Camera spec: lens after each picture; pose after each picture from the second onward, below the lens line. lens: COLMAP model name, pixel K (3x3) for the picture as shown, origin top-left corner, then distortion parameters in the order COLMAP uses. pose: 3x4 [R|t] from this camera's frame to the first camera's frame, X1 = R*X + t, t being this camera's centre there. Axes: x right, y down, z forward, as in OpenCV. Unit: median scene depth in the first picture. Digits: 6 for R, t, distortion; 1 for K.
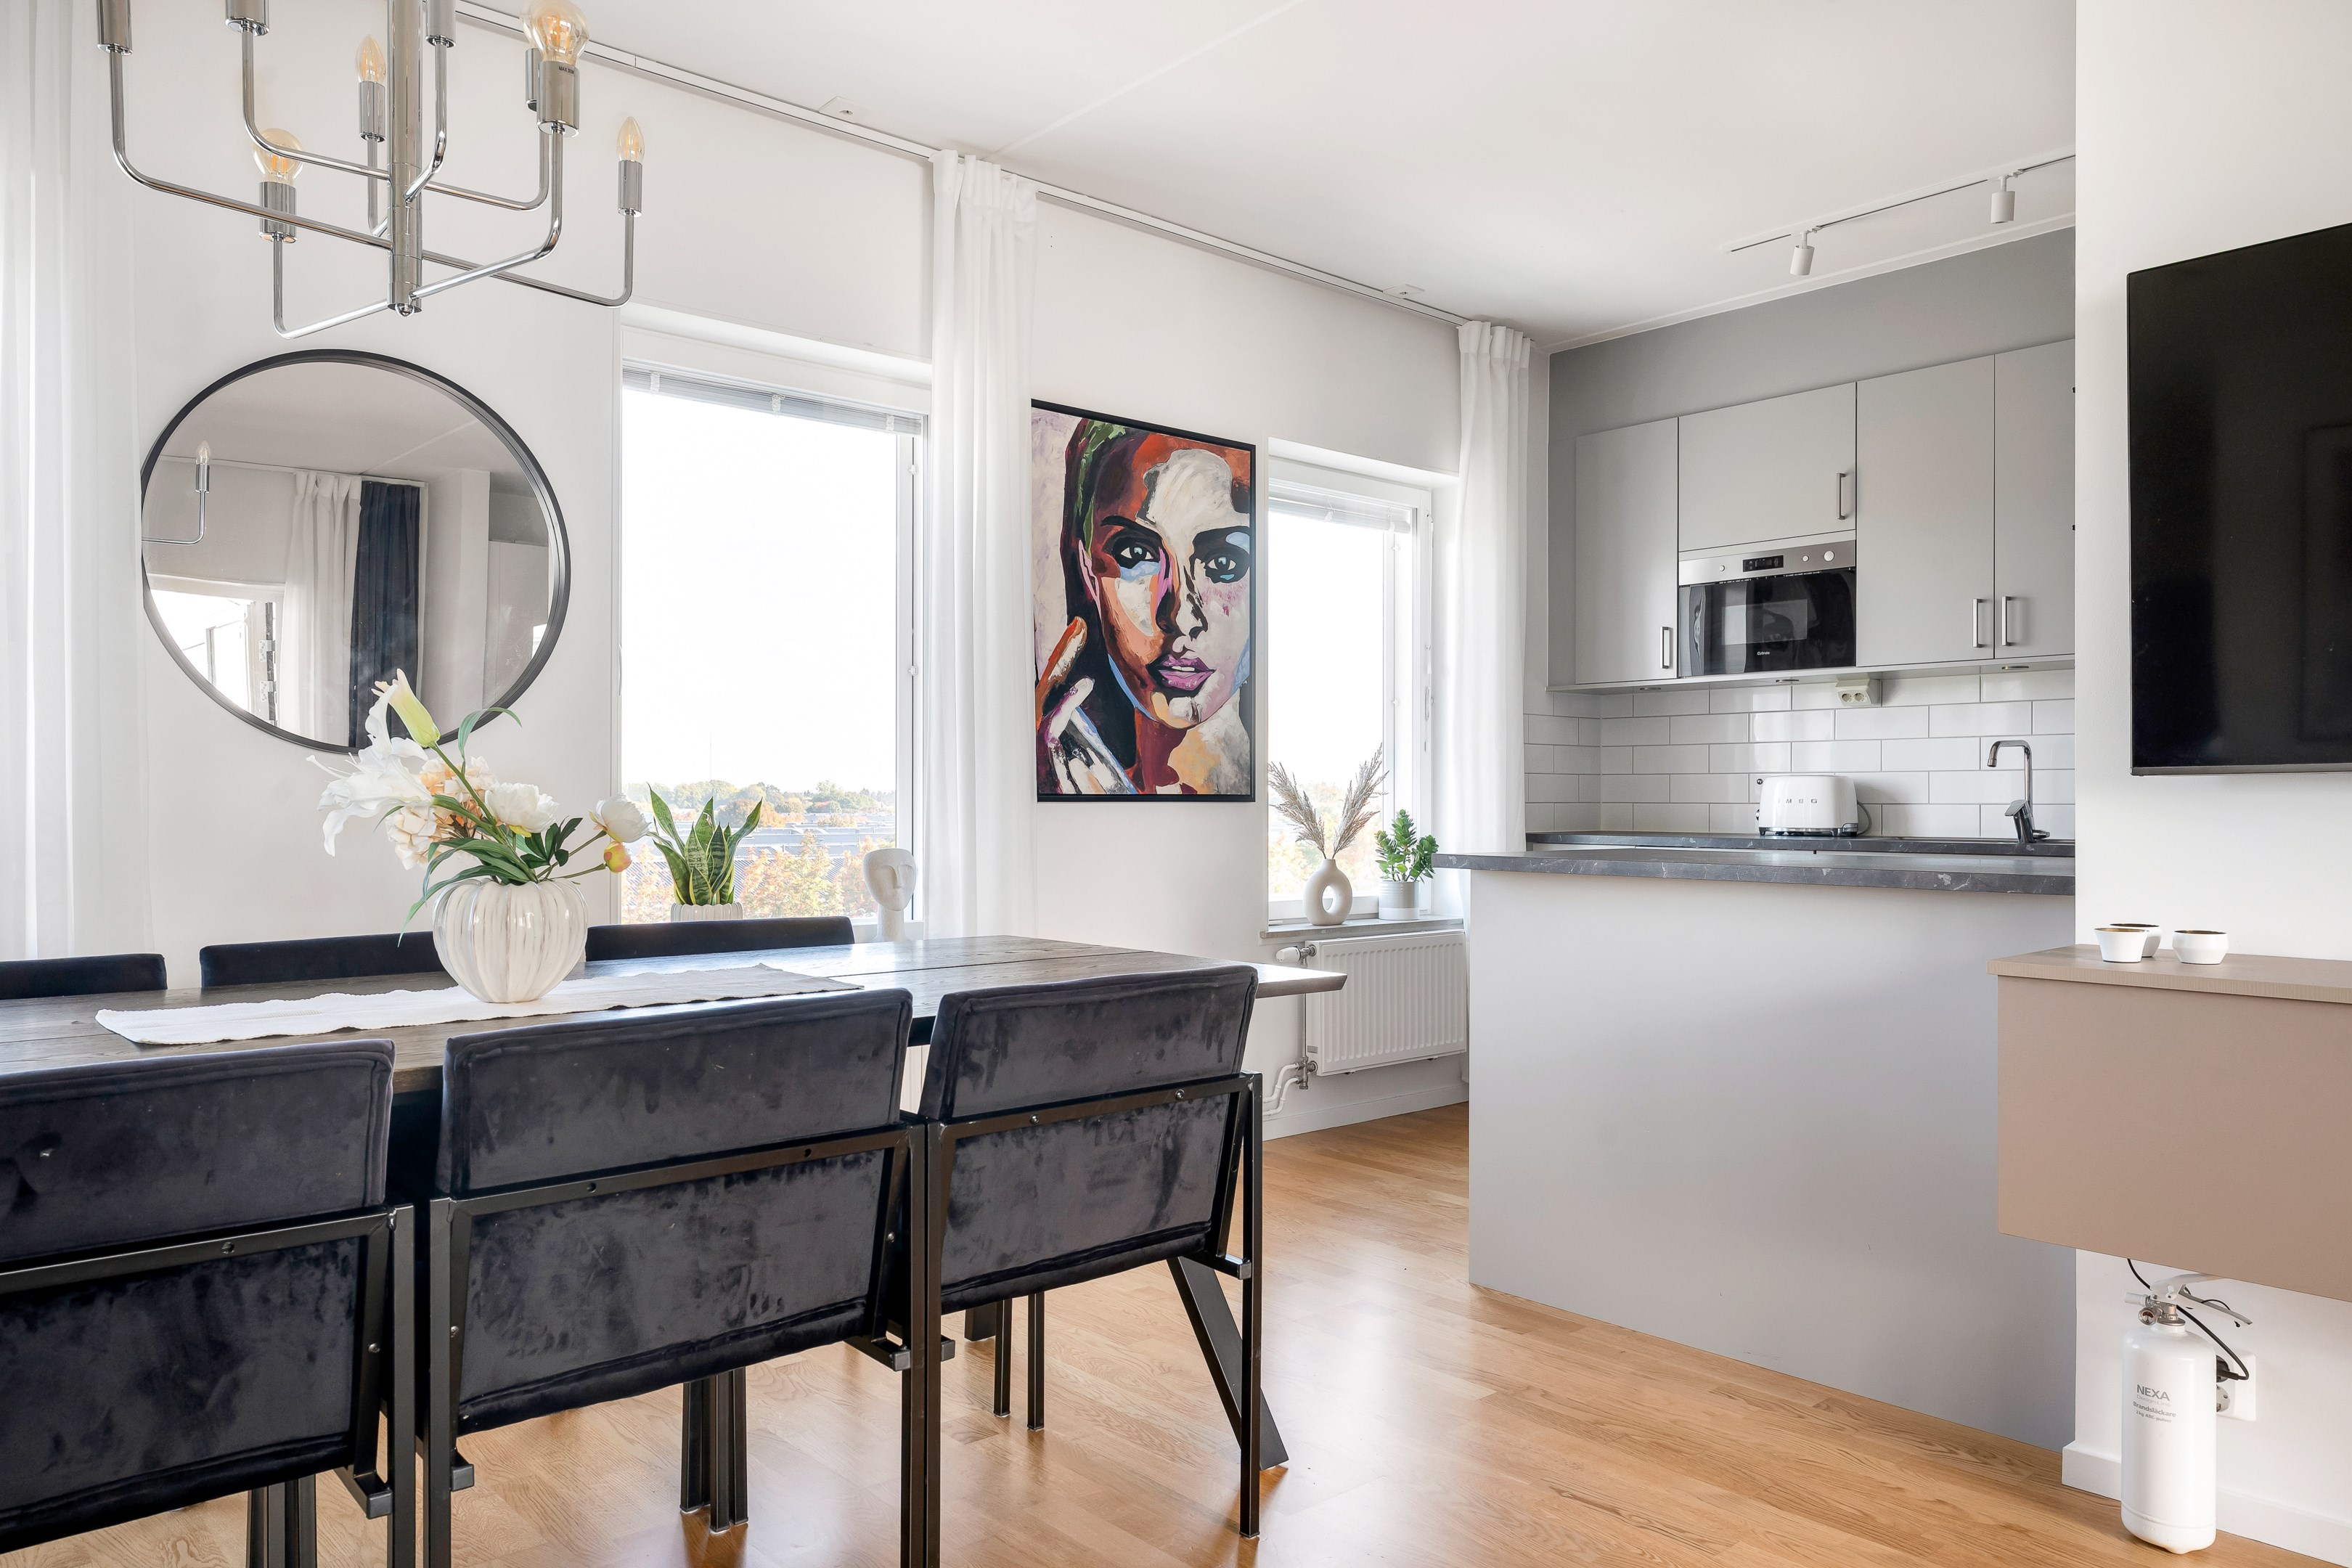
lens RADIAL K [[1609.9, 0, 1173.1], [0, 1609.9, 800.4], [0, 0, 1]] dist [0.003984, -0.003993]
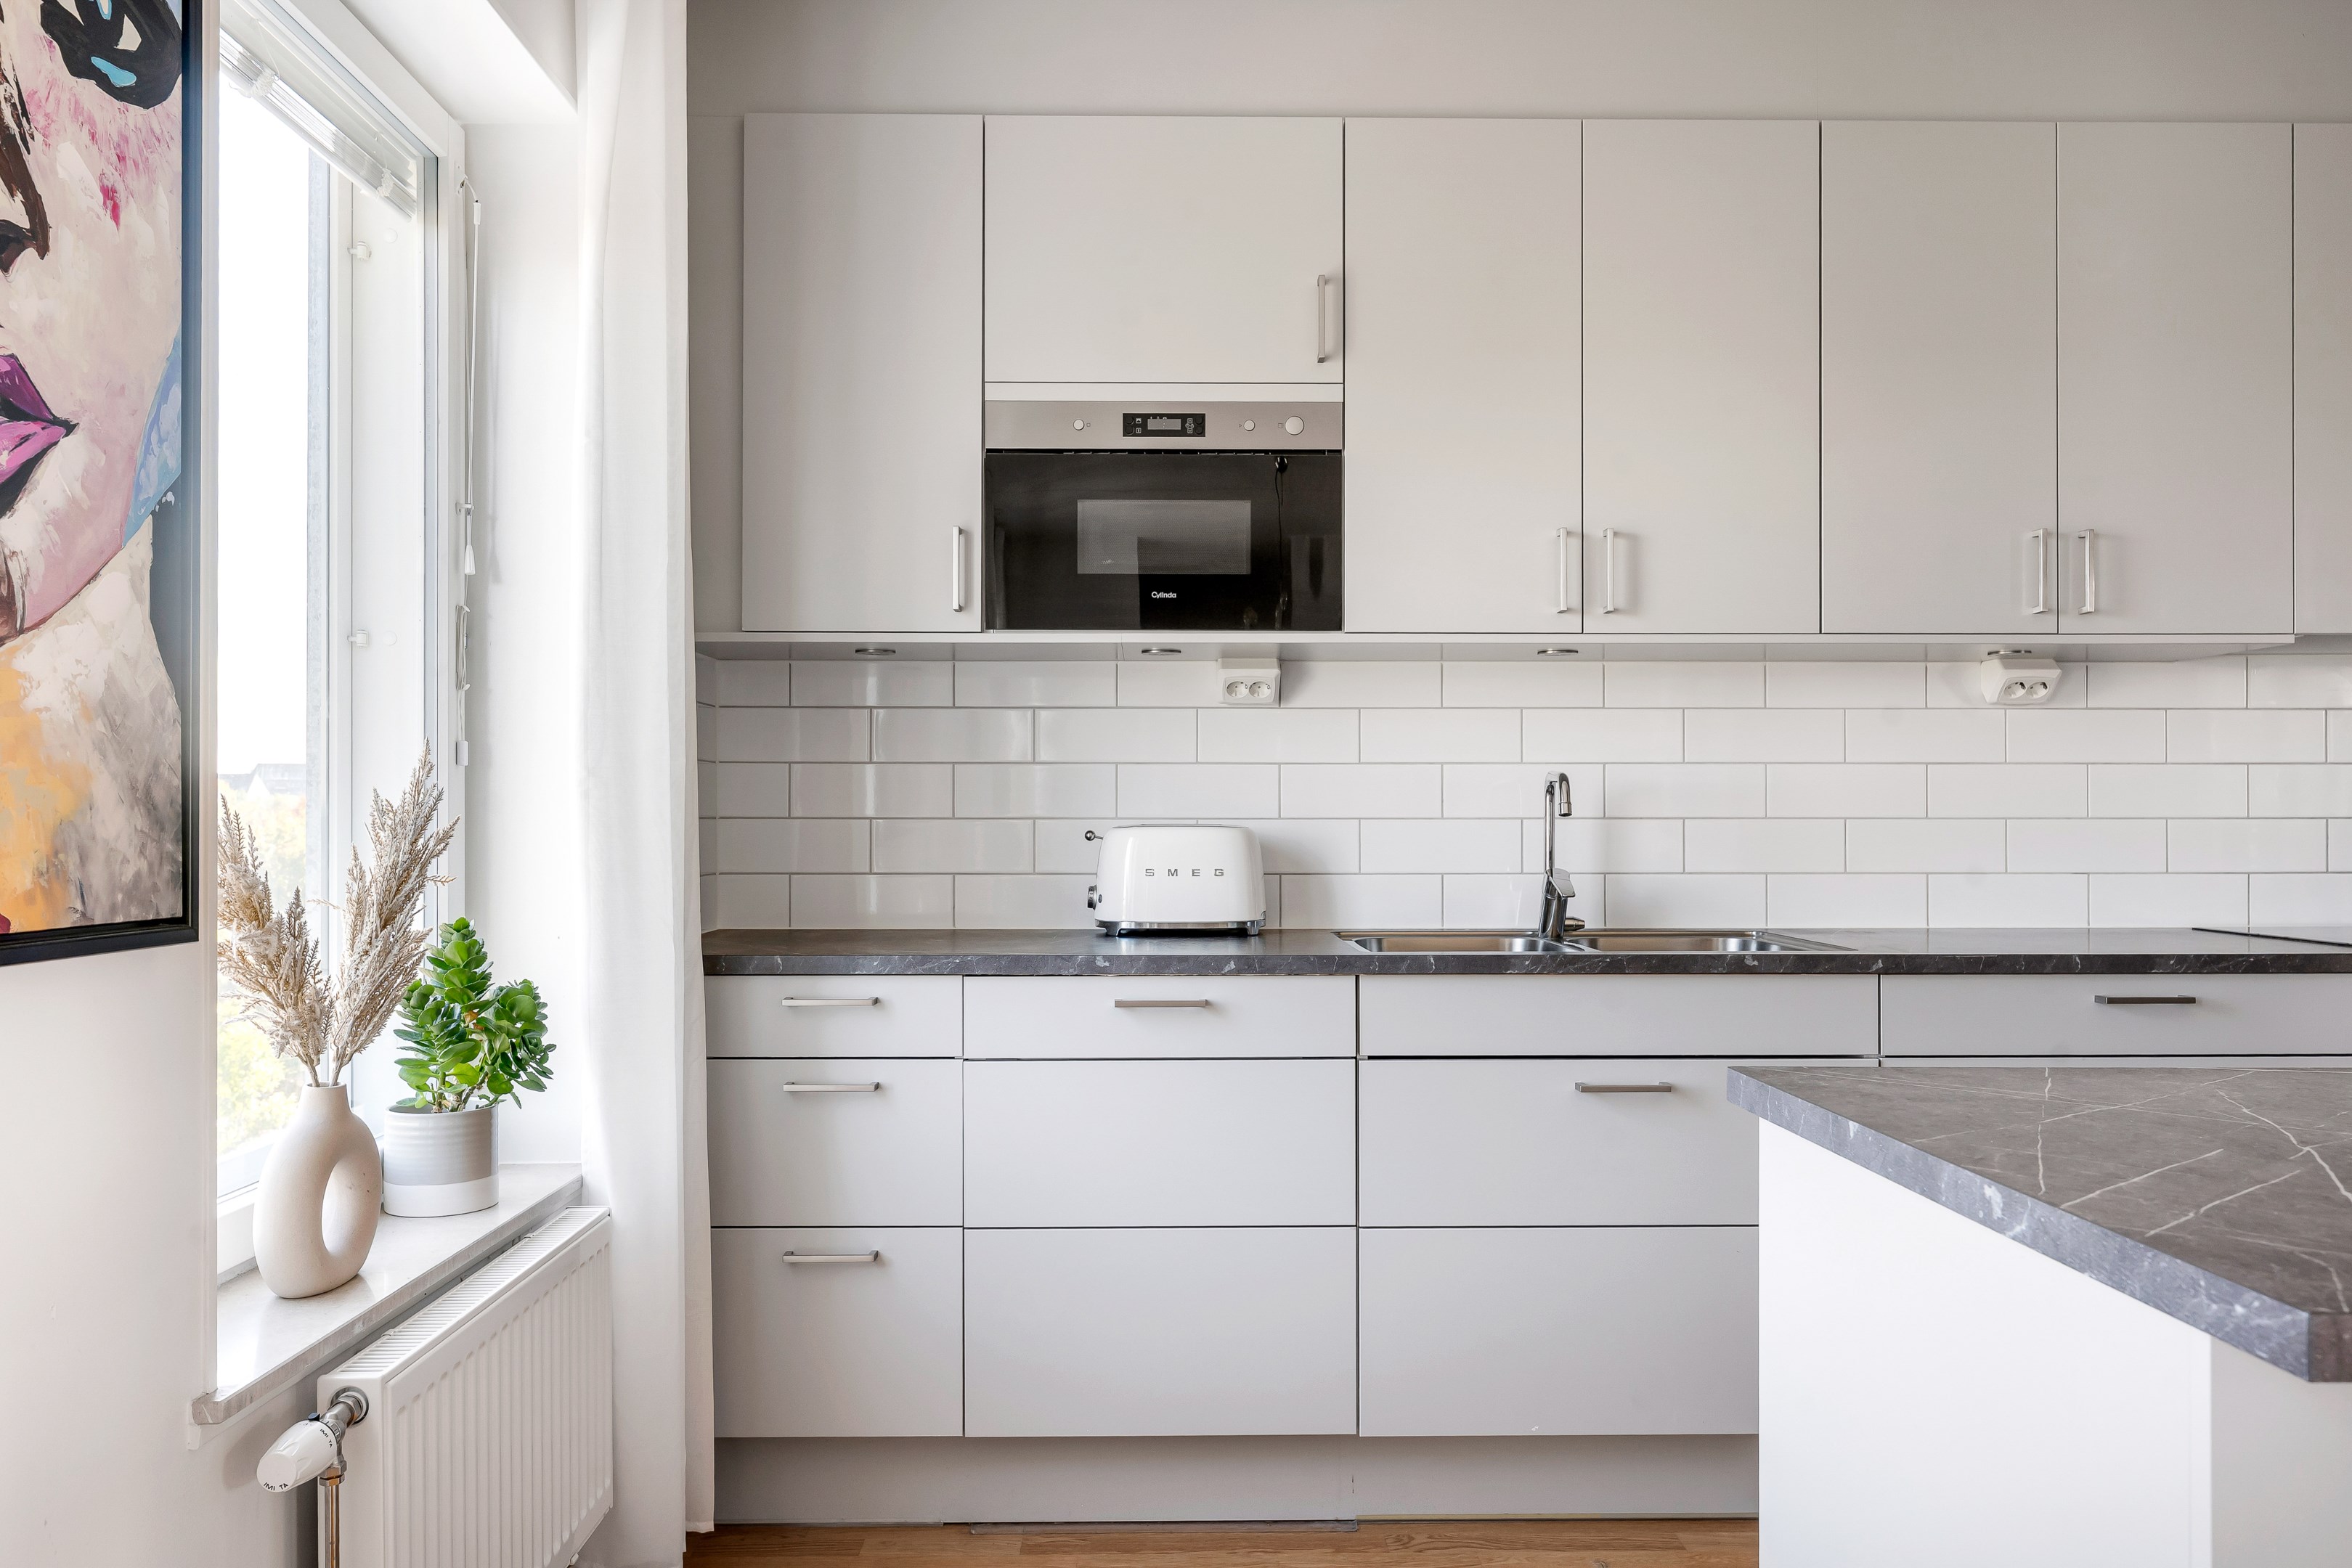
lens RADIAL K [[1727.2, 0, 1176.0], [0, 1727.2, 797.7], [0, 0, 1]] dist [0.003642, 0.008267]
pose [[0.650624, 0.008145, 0.759356, -0.069422], [0.000546, 0.999937, -0.011193, -0.021902], [-0.759399, 0.007697, 0.650579, 0.739674]]
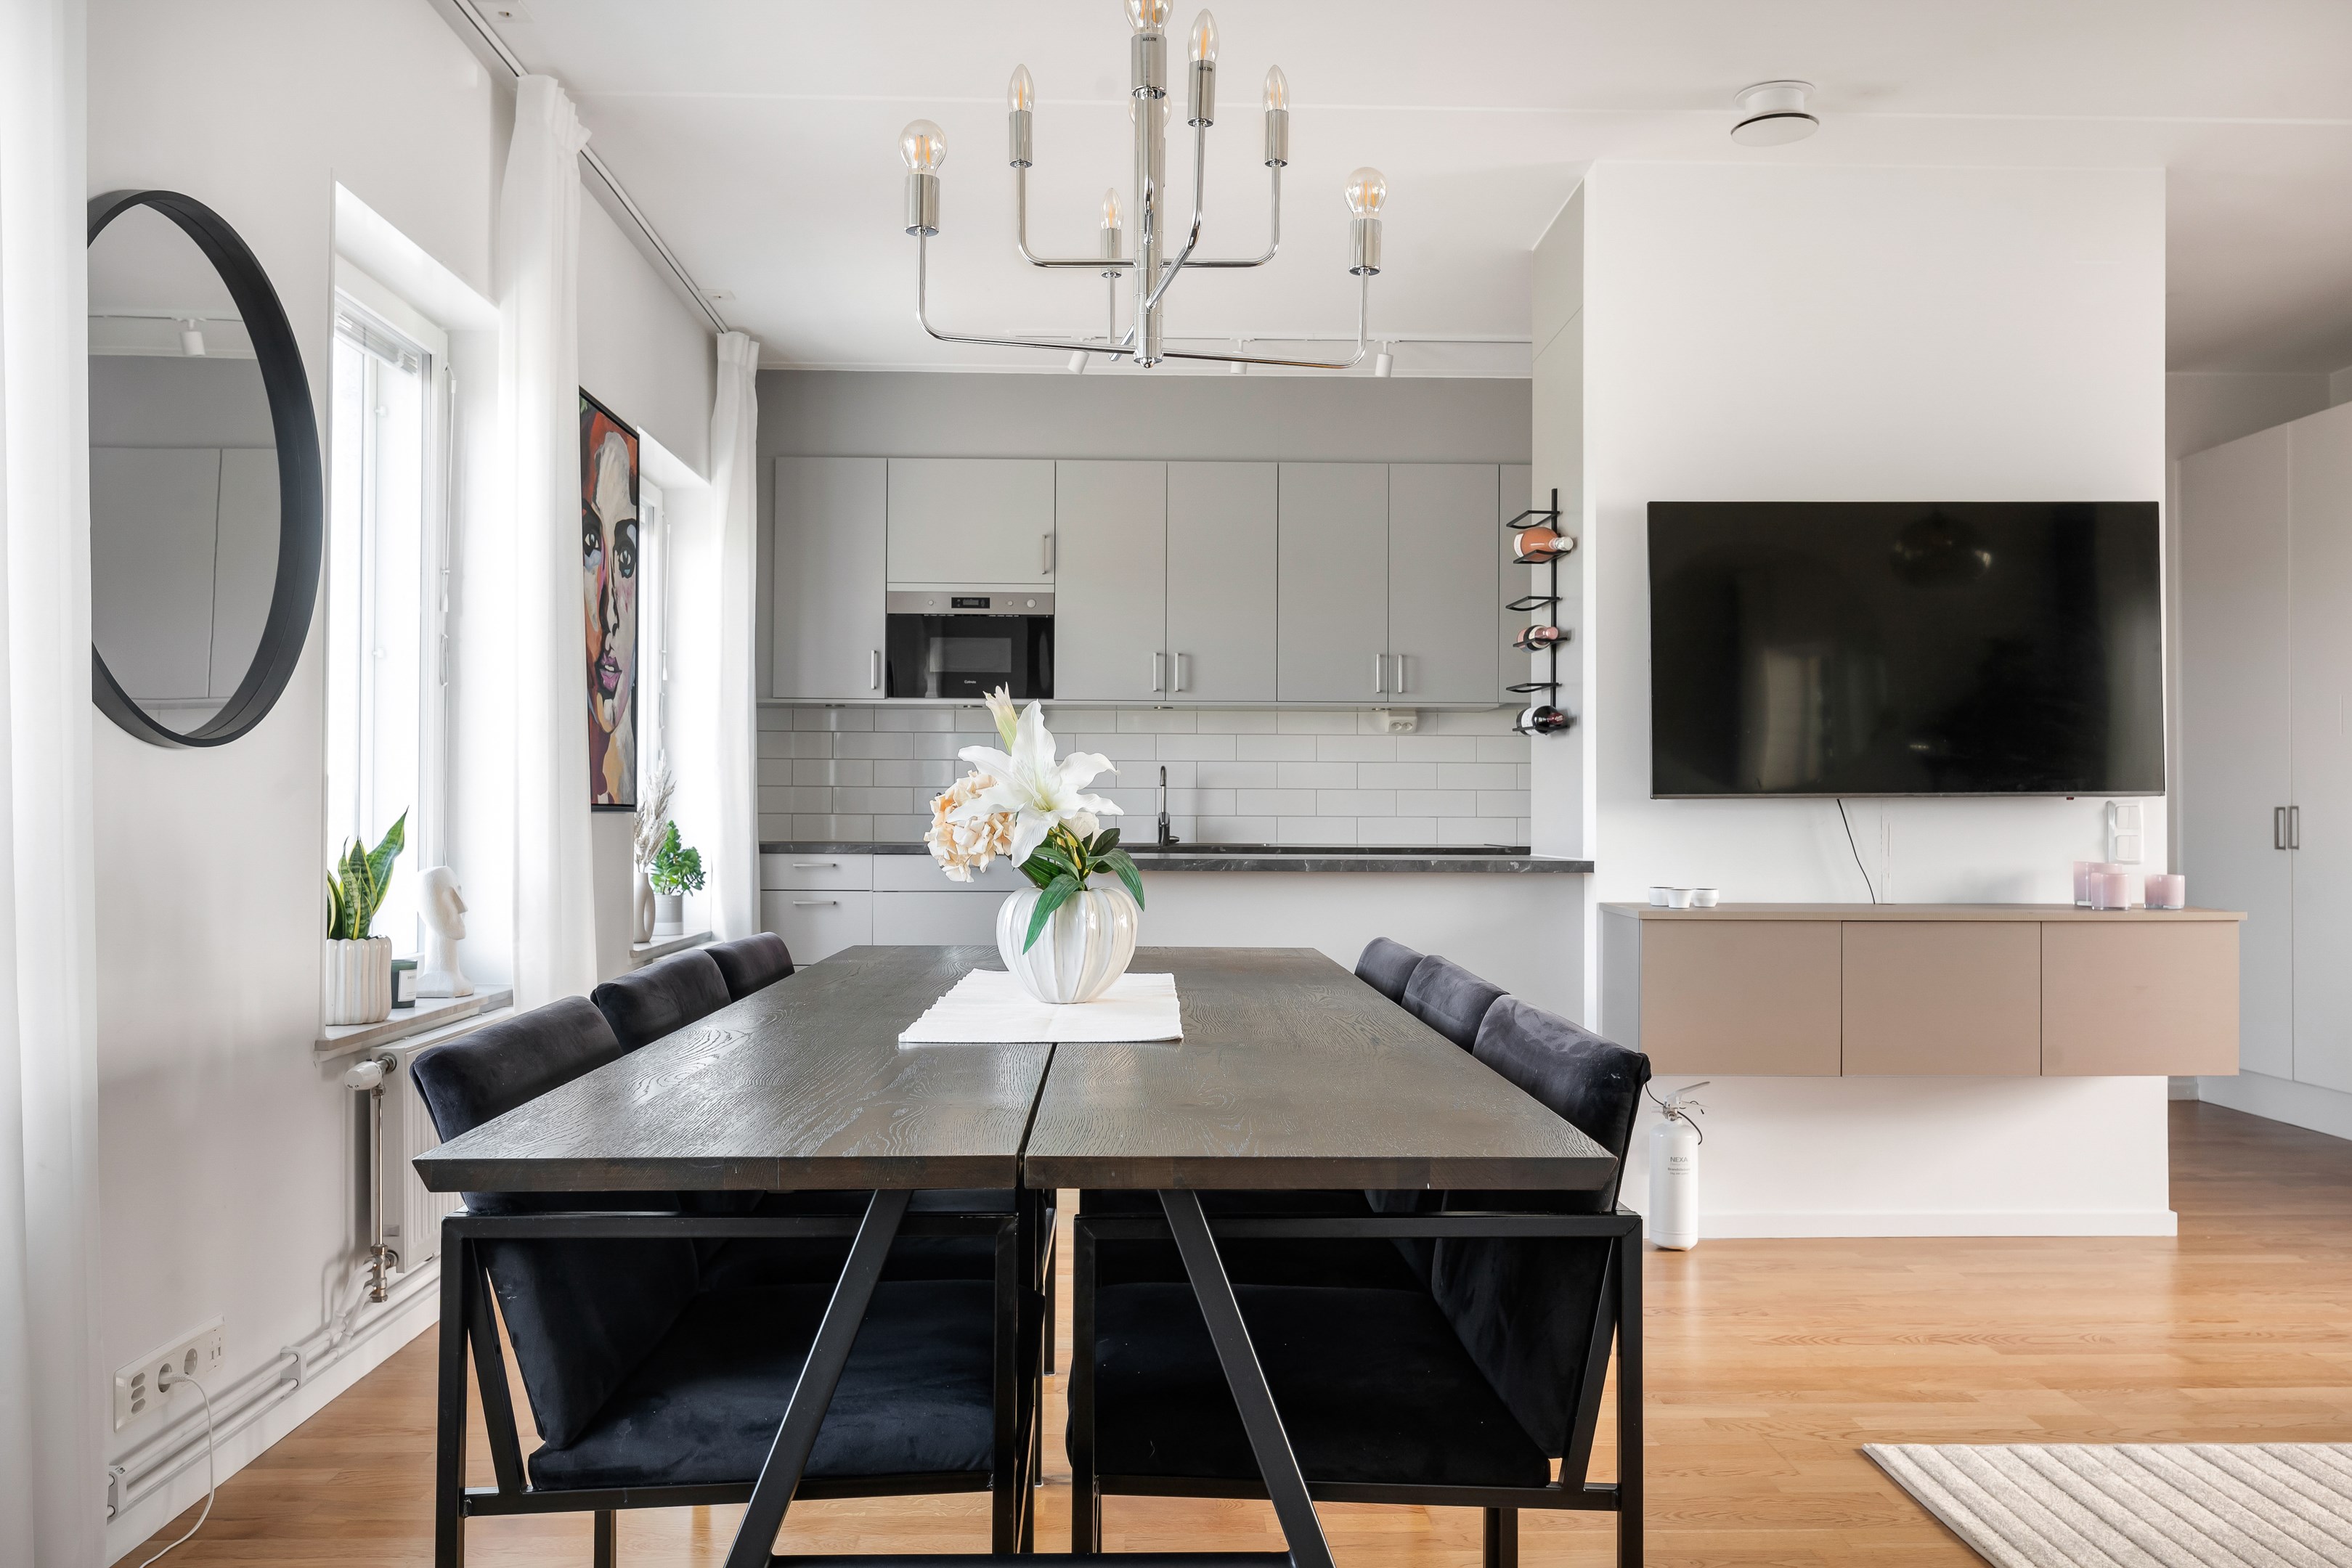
lens RADIAL K [[1832.8, 0, 1178.1], [0, 1832.8, 783.2], [0, 0, 1]] dist [-0.002651, 0.000222]
pose [[0.642243, 0.015795, 0.766338, -0.614321], [-0.004209, 0.999845, -0.017081, 0.001107], [-0.766490, 0.007744, 0.642210, 0.074845]]
